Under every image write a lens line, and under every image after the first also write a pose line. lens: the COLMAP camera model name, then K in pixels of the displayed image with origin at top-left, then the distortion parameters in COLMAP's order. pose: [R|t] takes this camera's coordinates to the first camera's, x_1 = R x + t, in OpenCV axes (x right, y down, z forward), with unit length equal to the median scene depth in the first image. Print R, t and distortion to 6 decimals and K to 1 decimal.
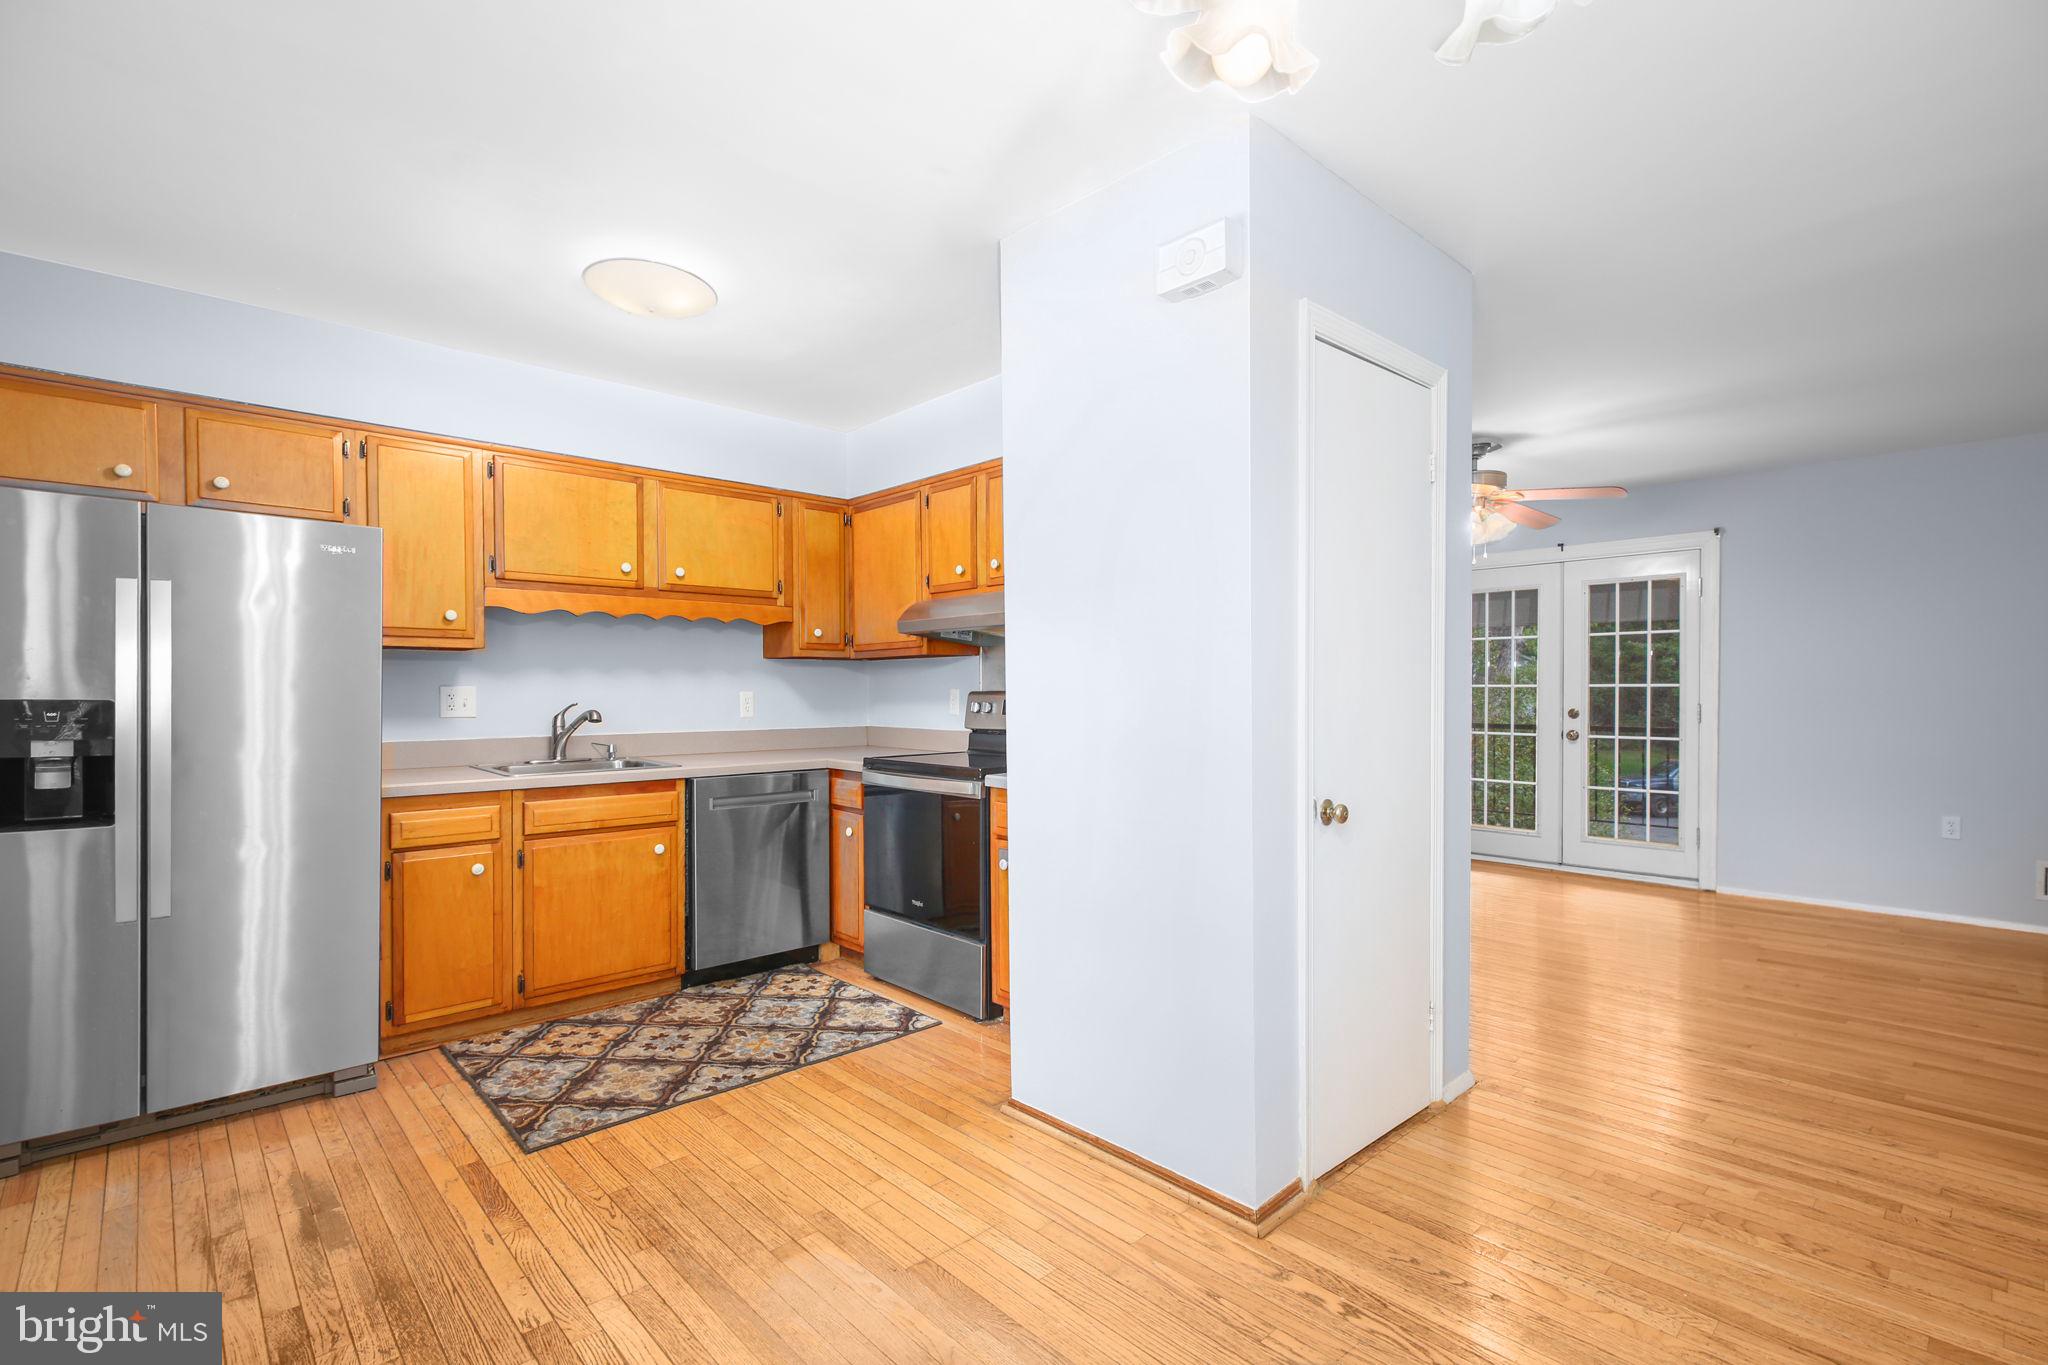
lens RADIAL K [[933.9, 0, 1019.1], [0, 933.9, 690.1], [0, 0, 1]] dist [0.001627, 0.000040]
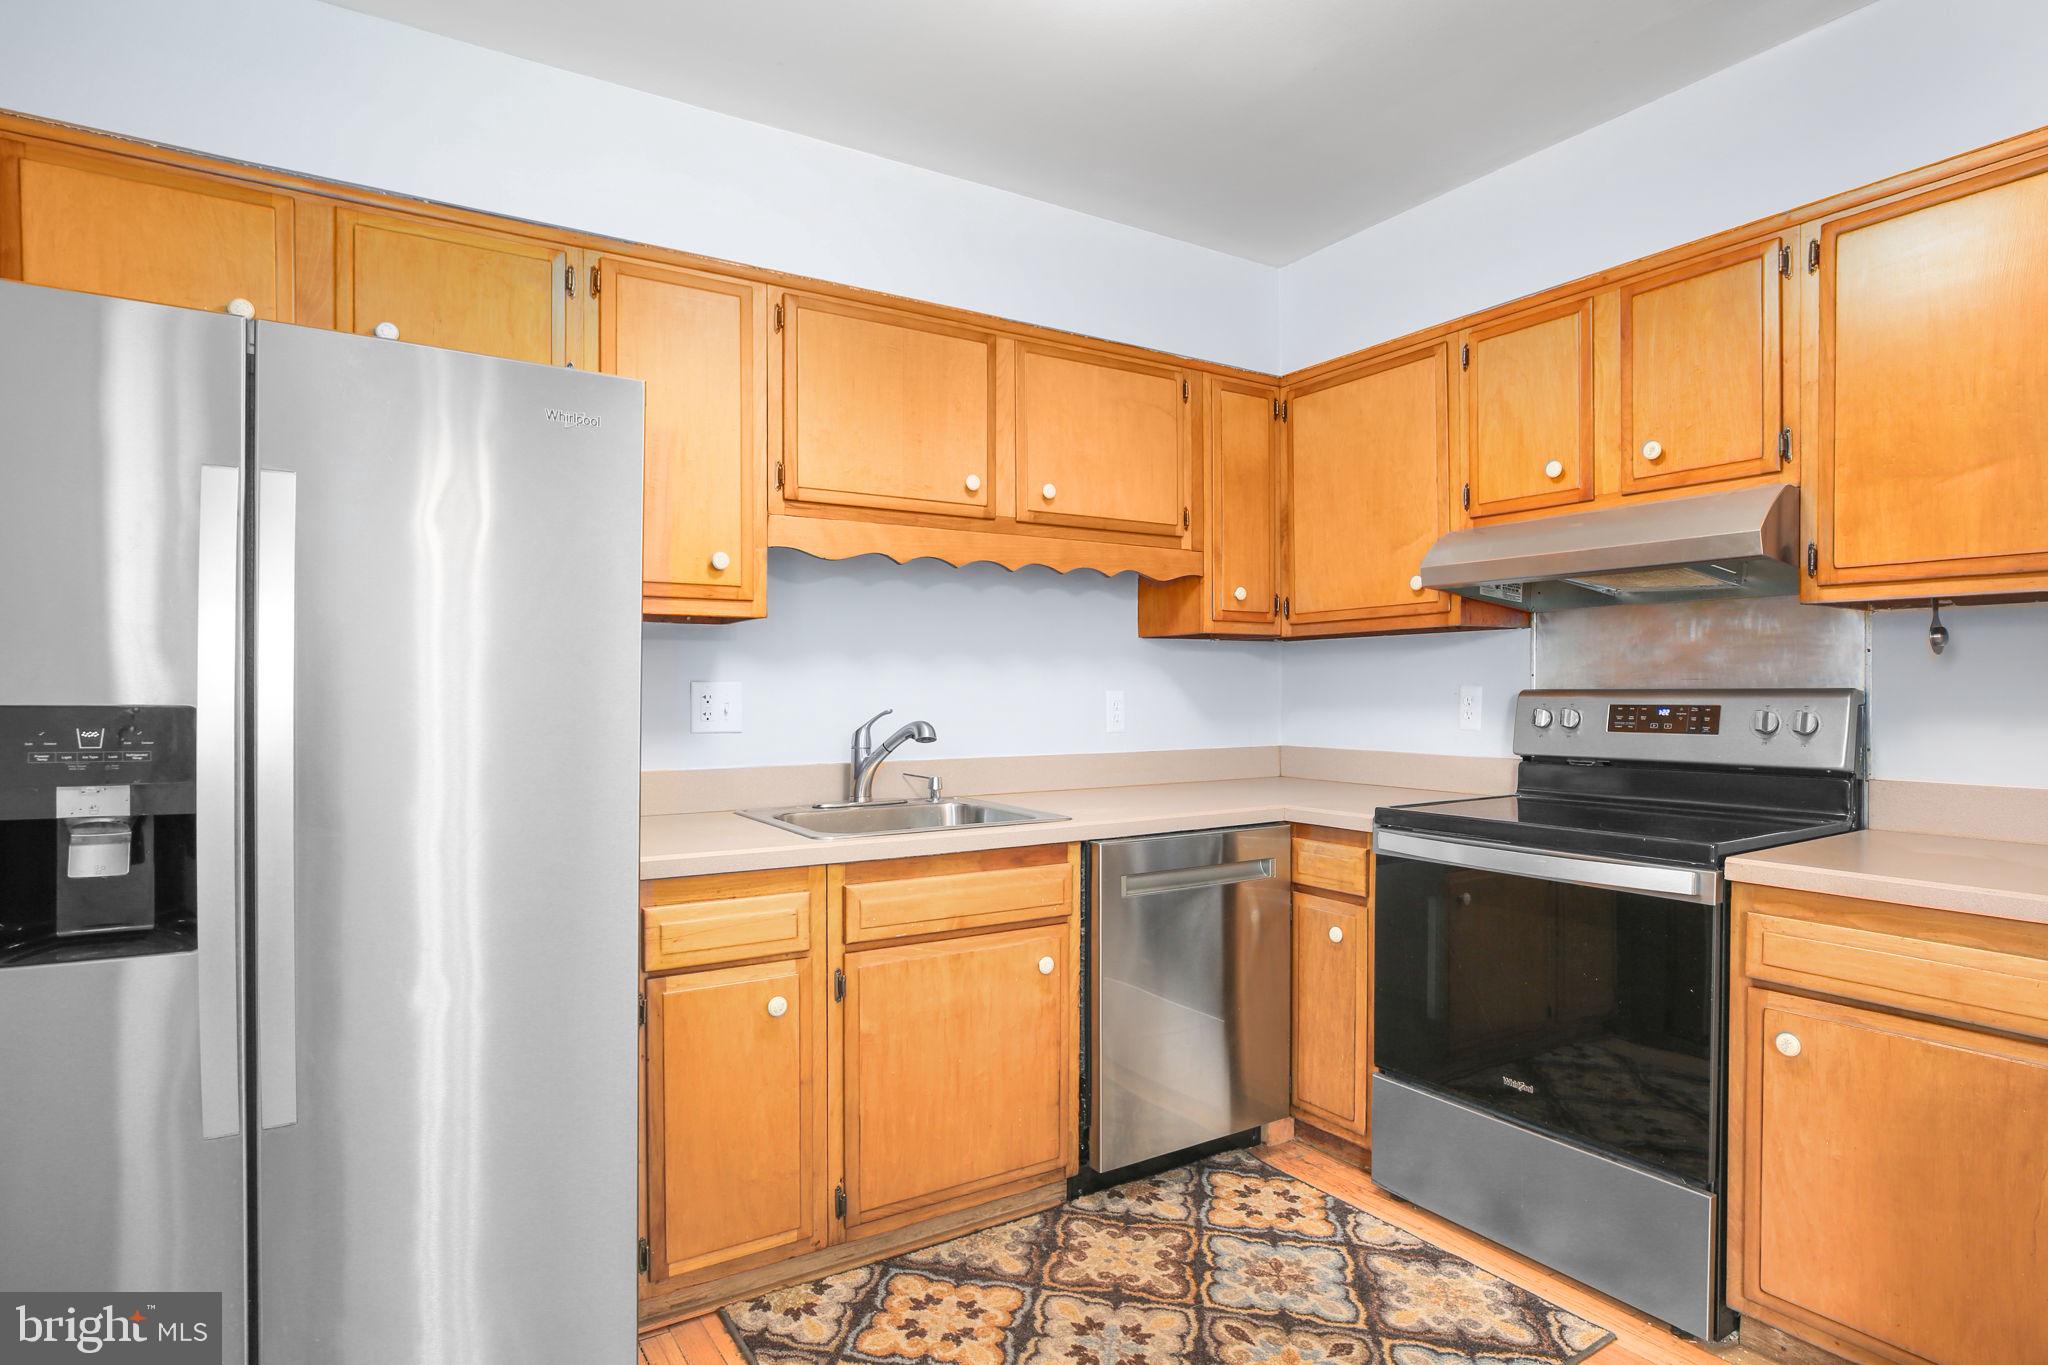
lens RADIAL K [[1122.1, 0, 1024.0], [0, 1122.1, 682.5], [0, 0, 1]] dist [-0.047053, 0.023356]
pose [[0.981308, -0.002275, -0.192428, -0.263216], [0.000862, 0.999972, -0.007427, 0.001896], [0.192439, 0.007122, 0.981283, 0.319170]]
